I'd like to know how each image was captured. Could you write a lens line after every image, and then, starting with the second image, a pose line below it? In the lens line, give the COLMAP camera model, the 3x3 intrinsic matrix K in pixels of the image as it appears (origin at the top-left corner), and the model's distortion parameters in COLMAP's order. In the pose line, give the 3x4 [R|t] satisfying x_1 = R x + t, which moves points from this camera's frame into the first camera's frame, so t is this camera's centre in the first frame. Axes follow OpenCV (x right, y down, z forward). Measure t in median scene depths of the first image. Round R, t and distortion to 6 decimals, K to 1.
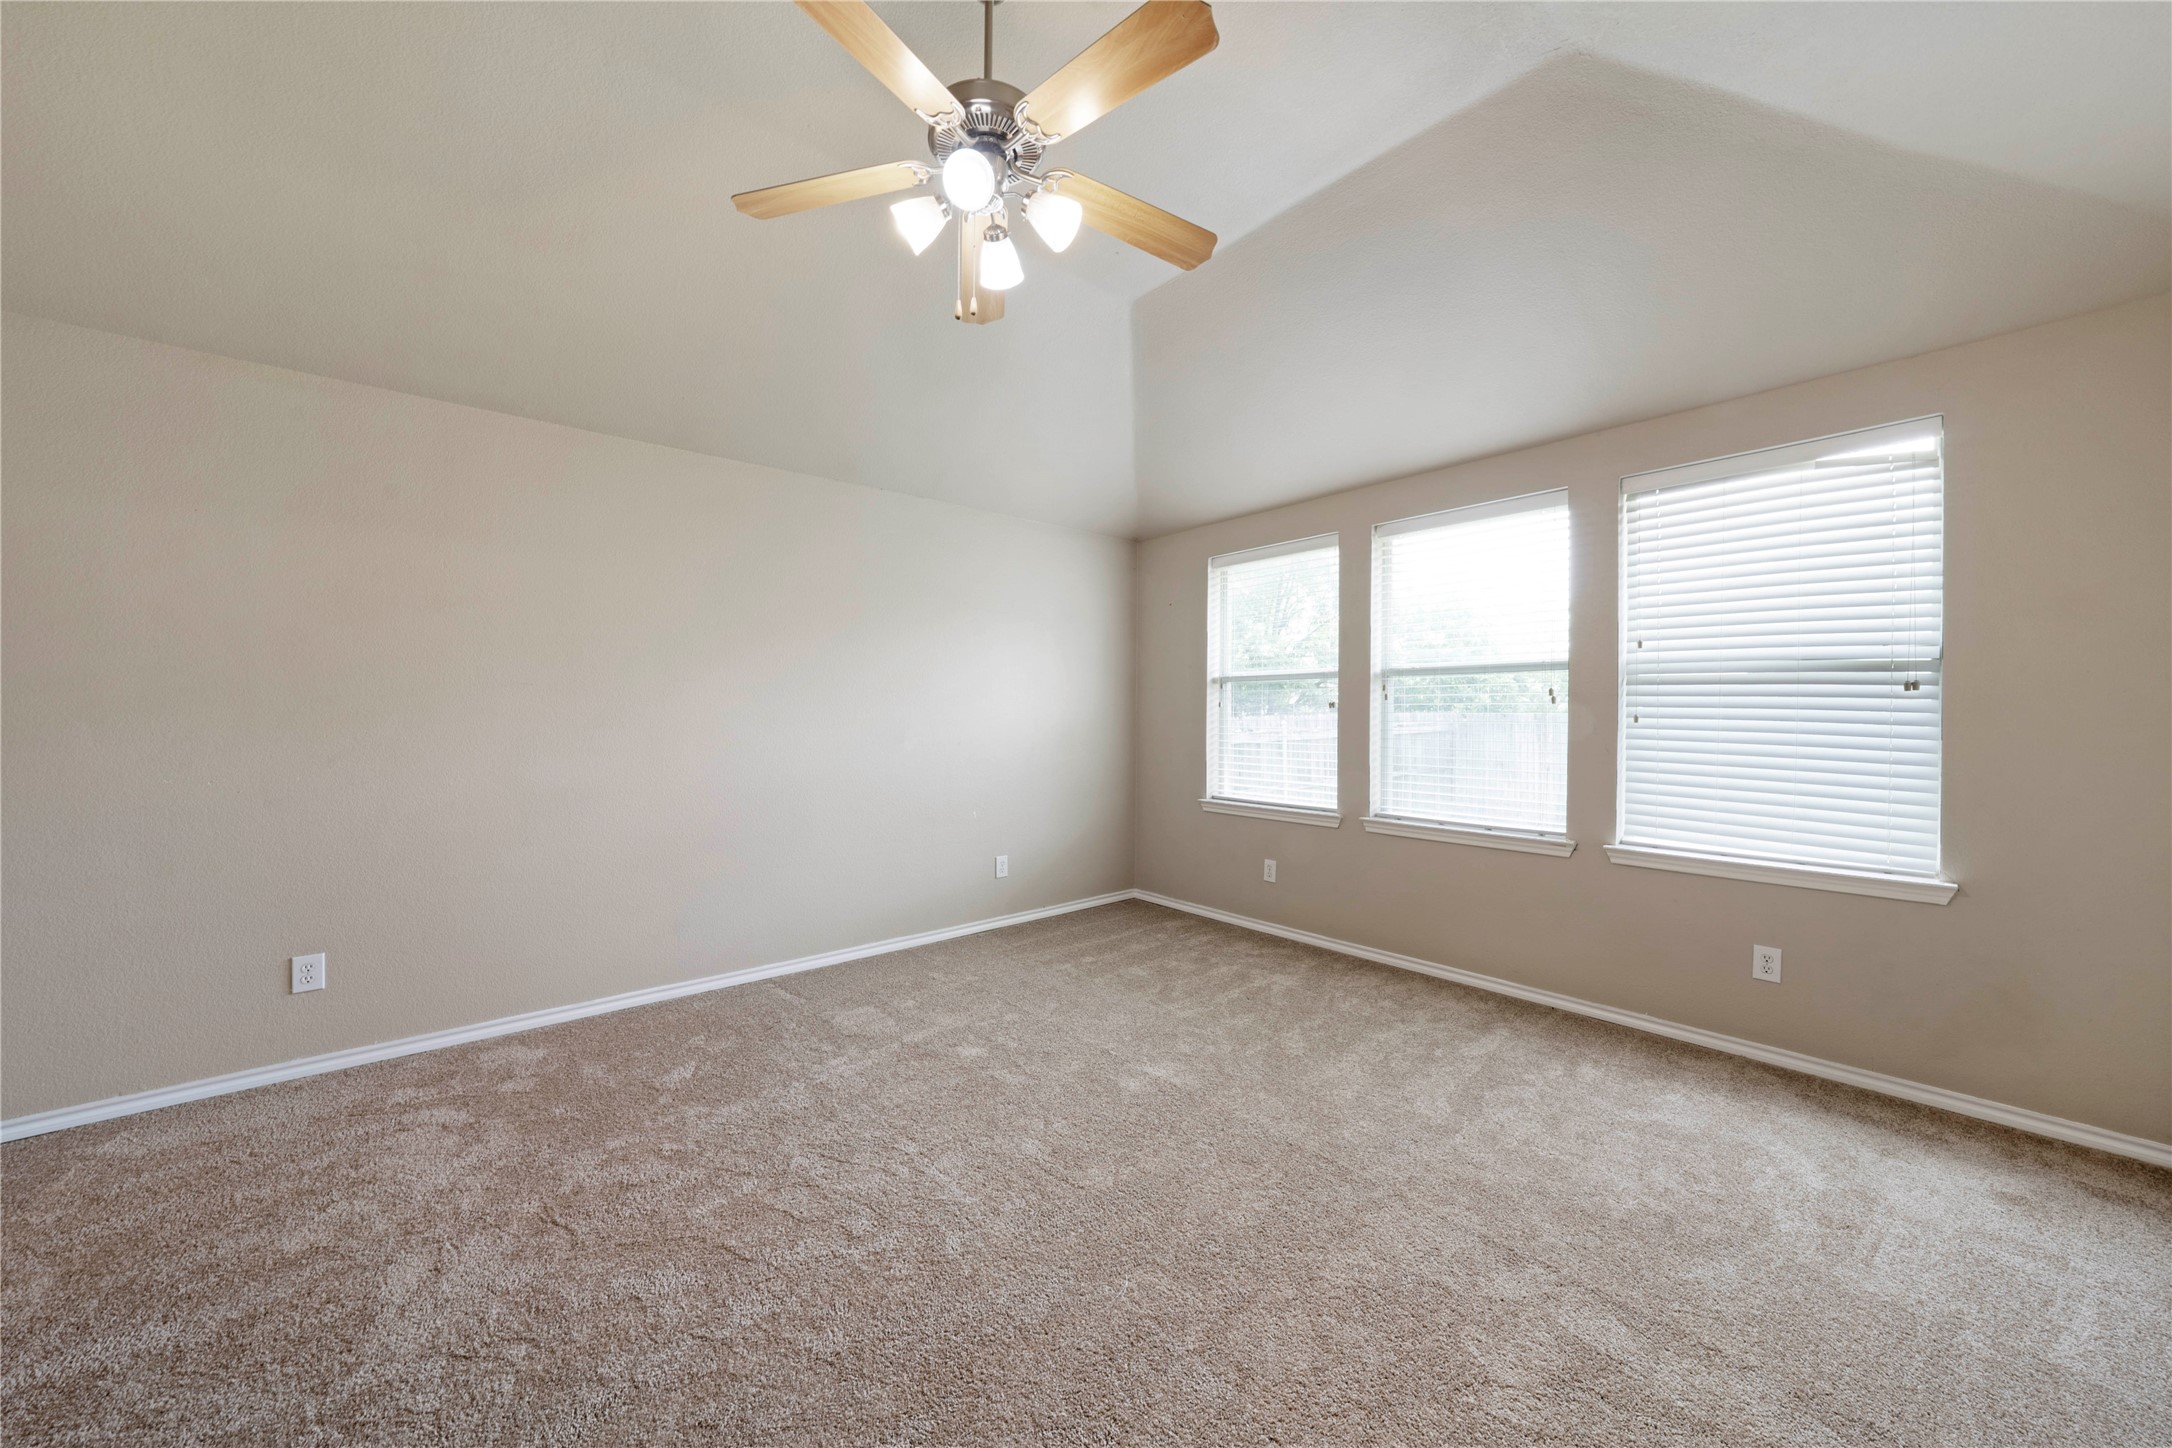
lens RADIAL K [[762.5, 0, 1088.0], [0, 762.5, 721.3], [0, 0, 1]] dist [-0.012548, 0.000977]
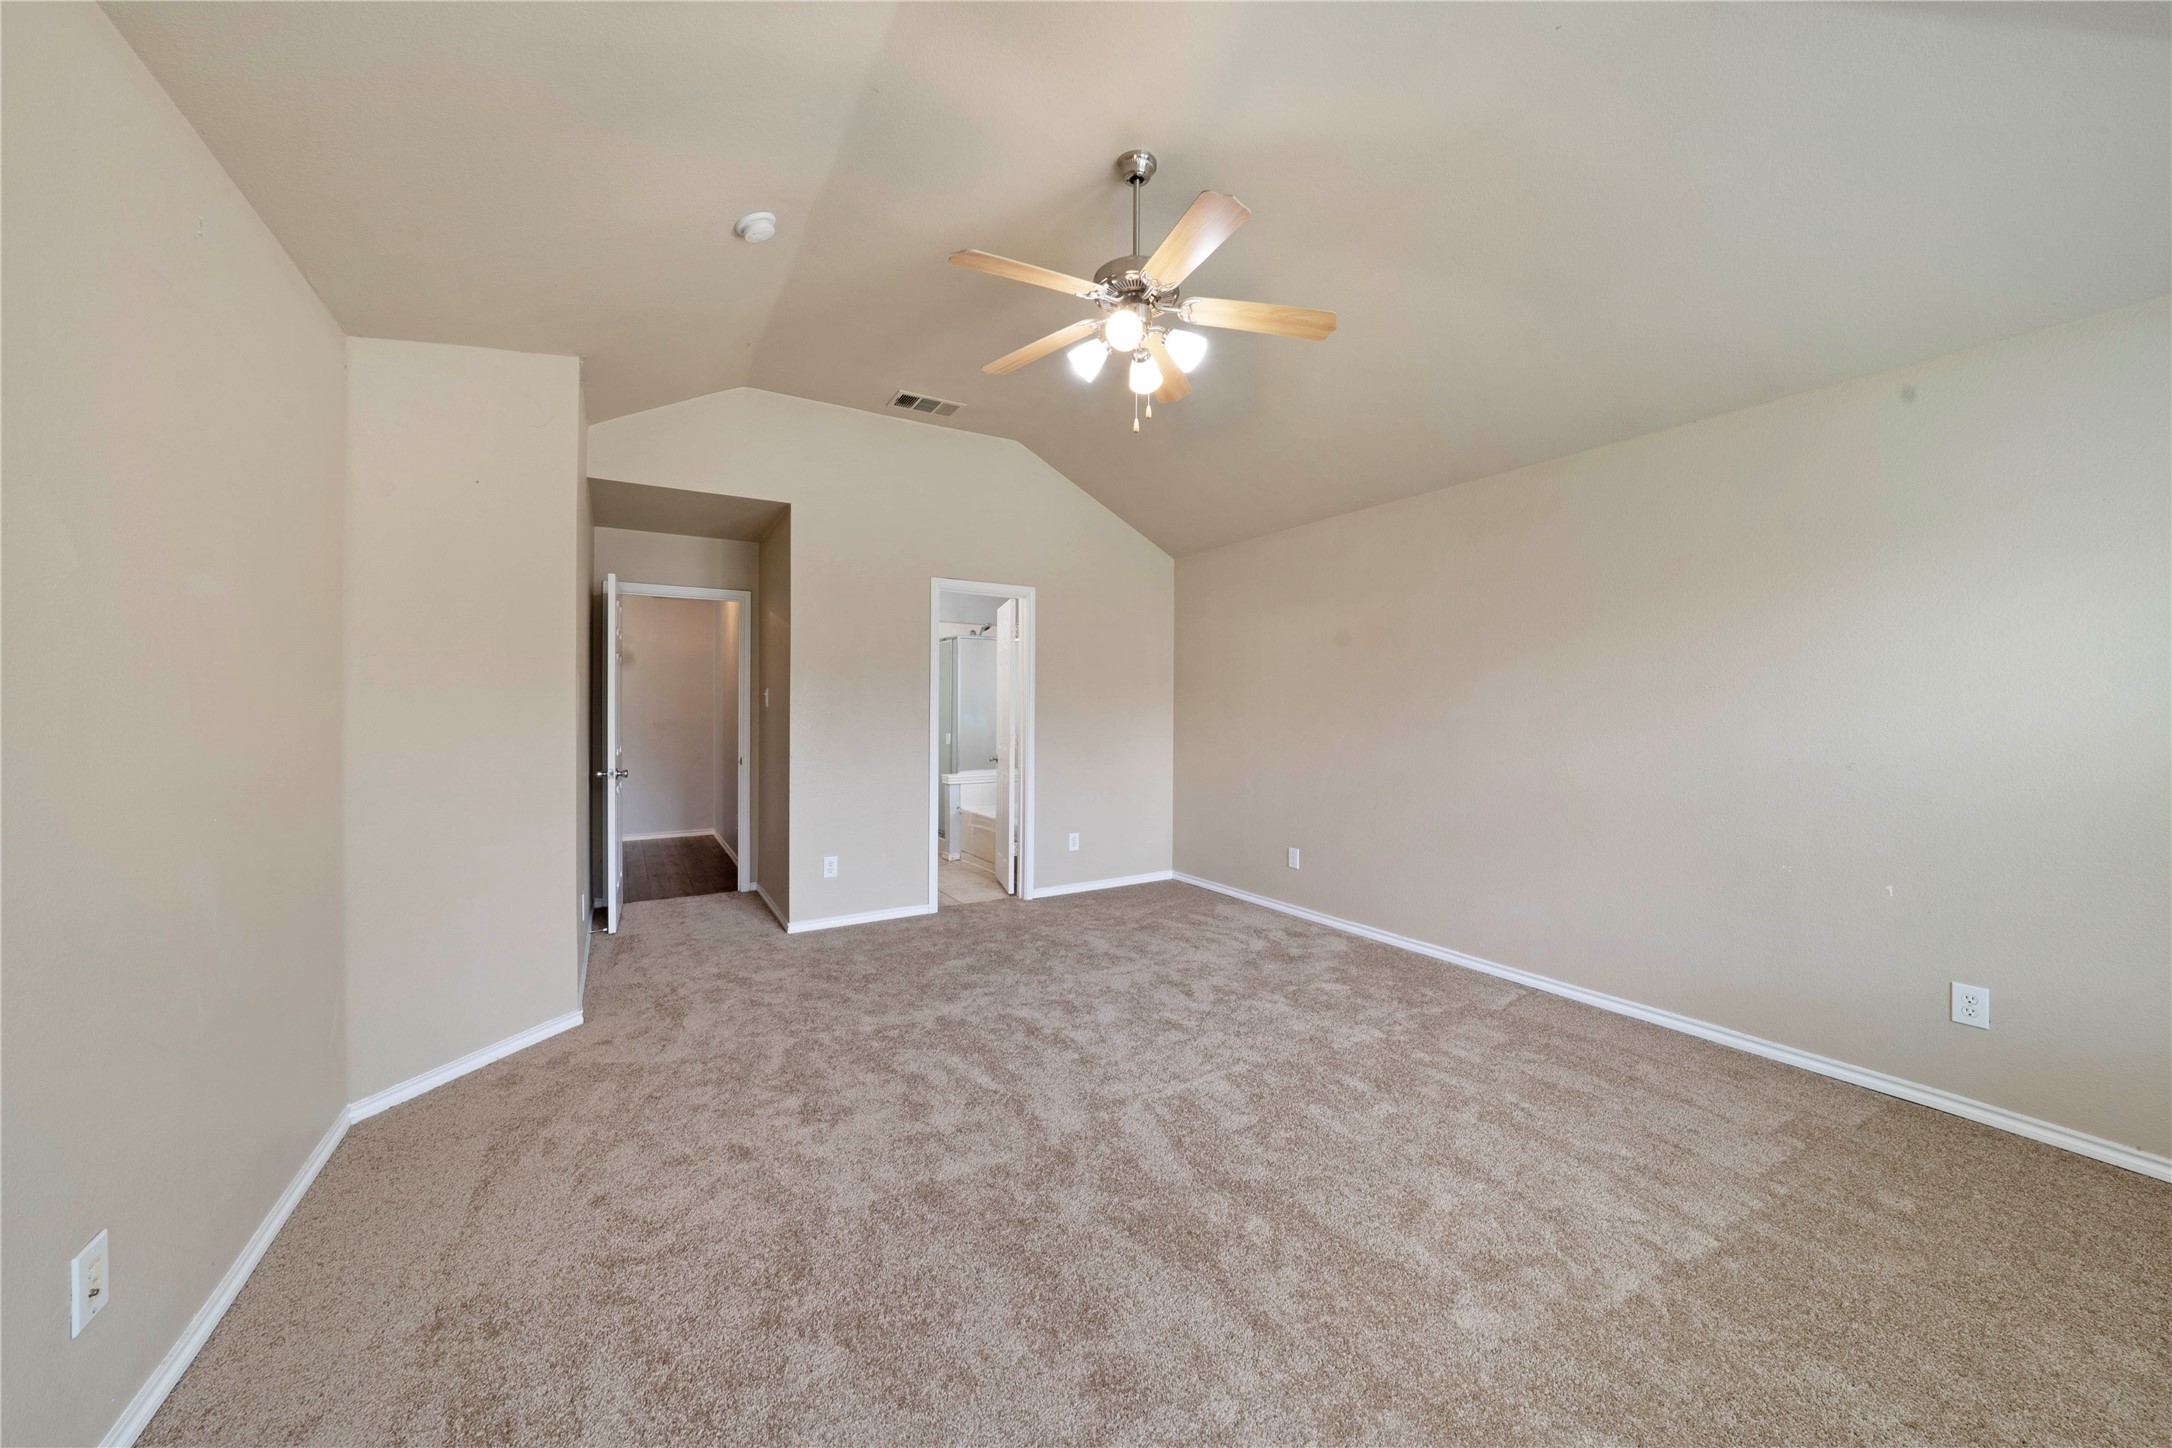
lens RADIAL K [[762.5, 0, 1096.3], [0, 762.5, 714.7], [0, 0, 1]] dist [-0.012548, 0.000977]
pose [[-0.143137, 0.005904, -0.989685, 0.827964], [-0.010647, 0.999915, 0.007505, -0.022693], [0.989646, 0.011612, -0.143062, 0.753275]]
